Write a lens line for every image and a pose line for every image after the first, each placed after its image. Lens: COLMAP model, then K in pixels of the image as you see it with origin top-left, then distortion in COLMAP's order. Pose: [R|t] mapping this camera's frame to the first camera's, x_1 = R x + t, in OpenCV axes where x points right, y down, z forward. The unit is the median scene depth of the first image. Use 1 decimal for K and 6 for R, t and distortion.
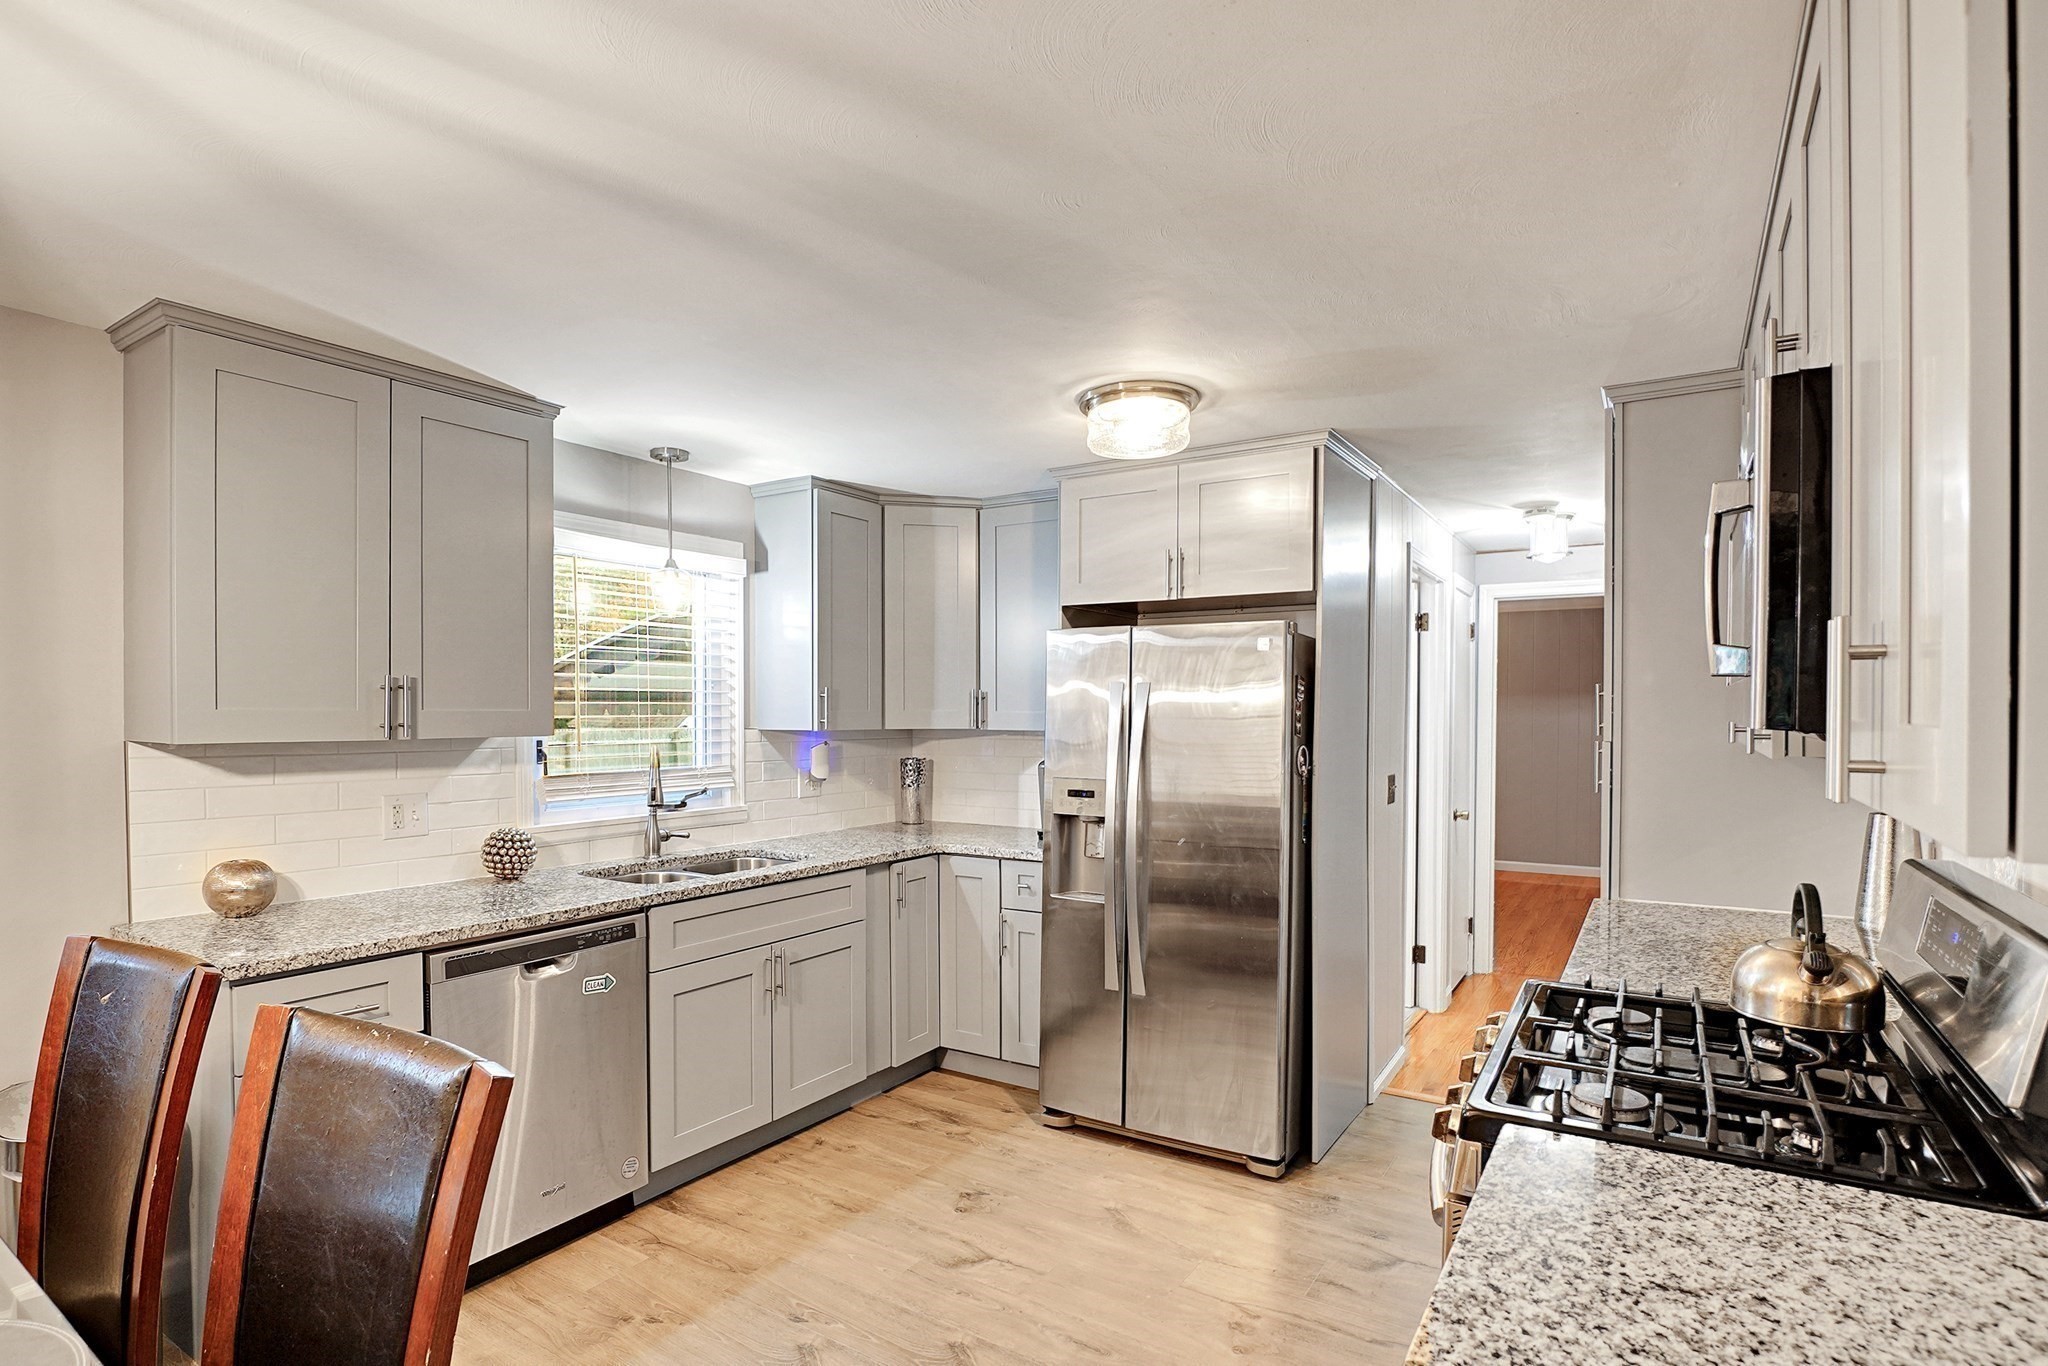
lens RADIAL K [[1028.8, 0, 1024.3], [0, 1028.8, 721.8], [0, 0, 1]] dist [-0.027956, -0.000385]
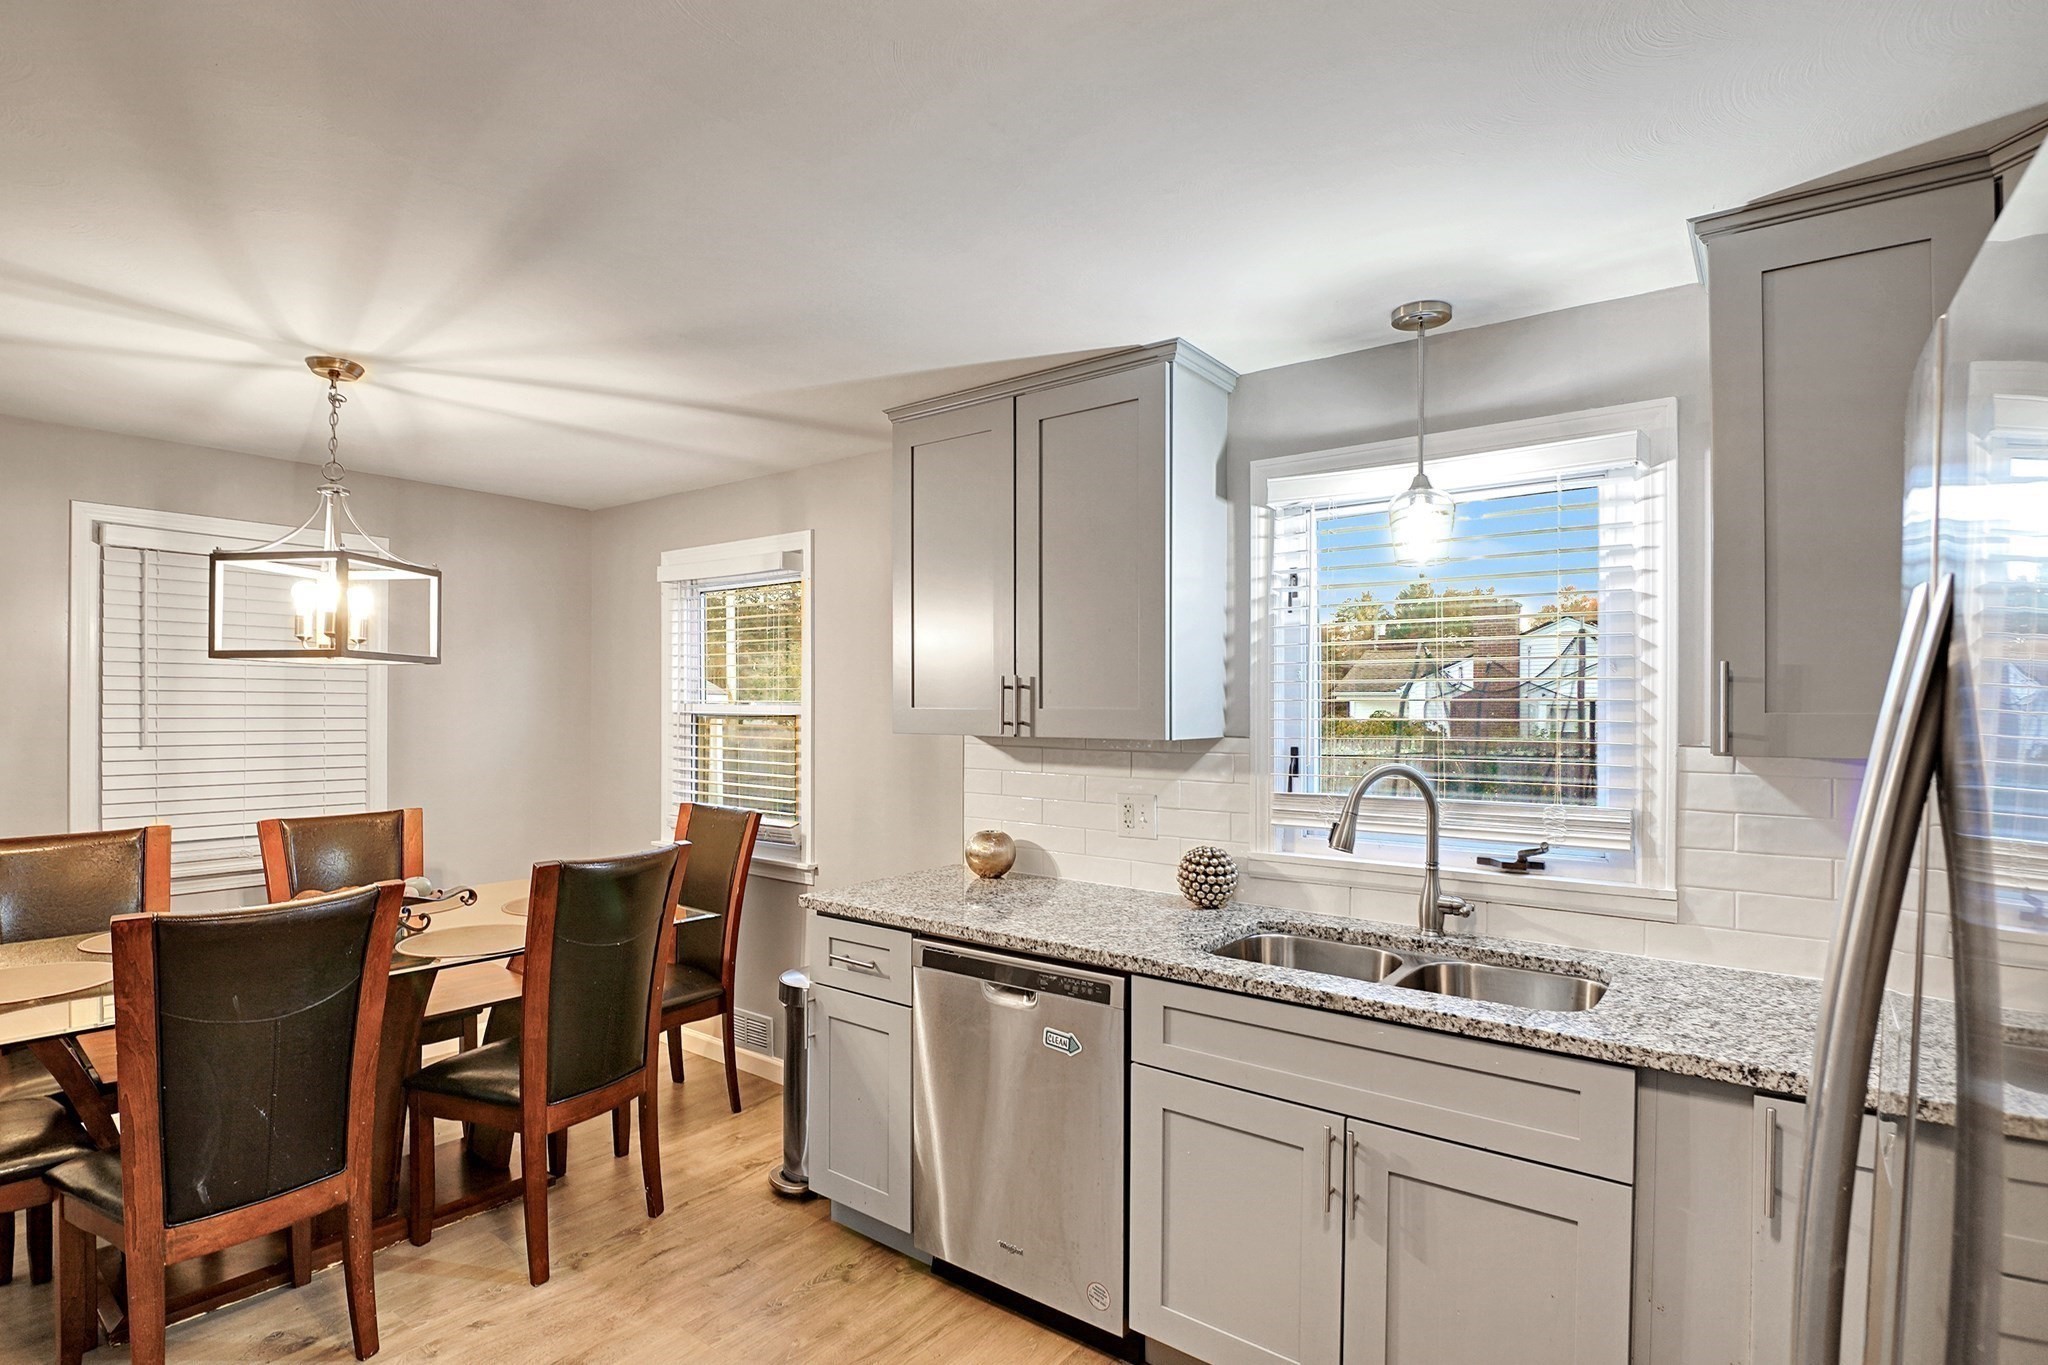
lens RADIAL K [[1006.8, 0, 1014.7], [0, 1006.8, 705.2], [0, 0, 1]] dist [-0.023371, -0.001095]
pose [[-0.088762, -0.002134, -0.996051, 0.376013], [-0.013549, 0.999908, -0.000935, -0.012532], [0.995961, 0.013412, -0.088782, 0.983460]]
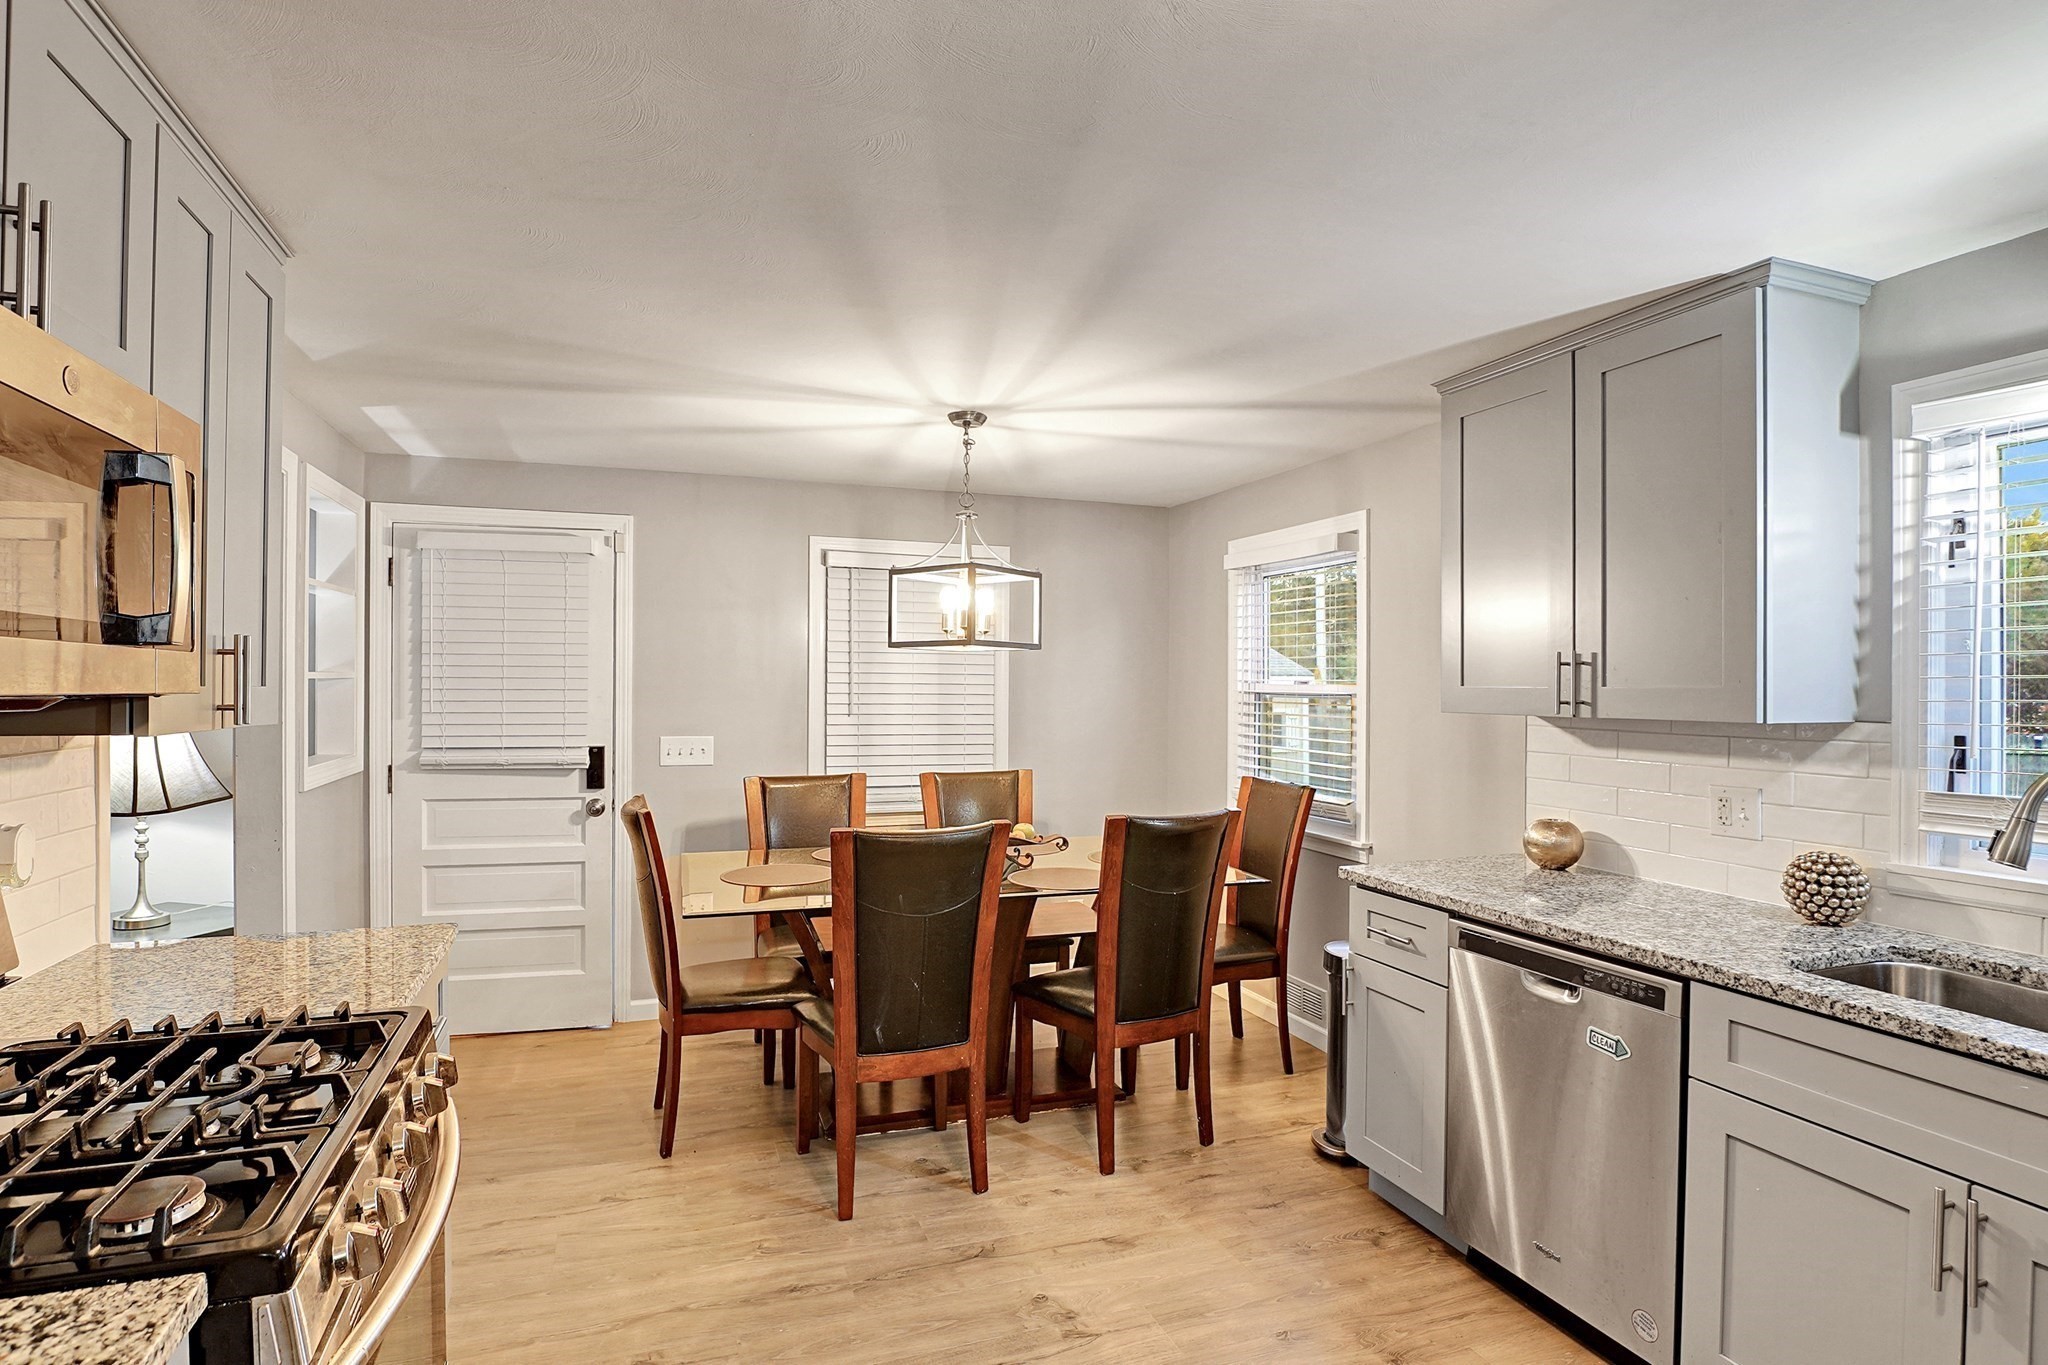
lens RADIAL K [[1036.3, 0, 1007.6], [0, 1036.3, 688.5], [0, 0, 1]] dist [-0.004517, -0.017657]
pose [[-0.616080, -0.002434, -0.787680, 0.449531], [-0.014456, 0.999862, 0.008217, -0.009160], [0.787551, 0.016449, -0.616030, 1.066069]]
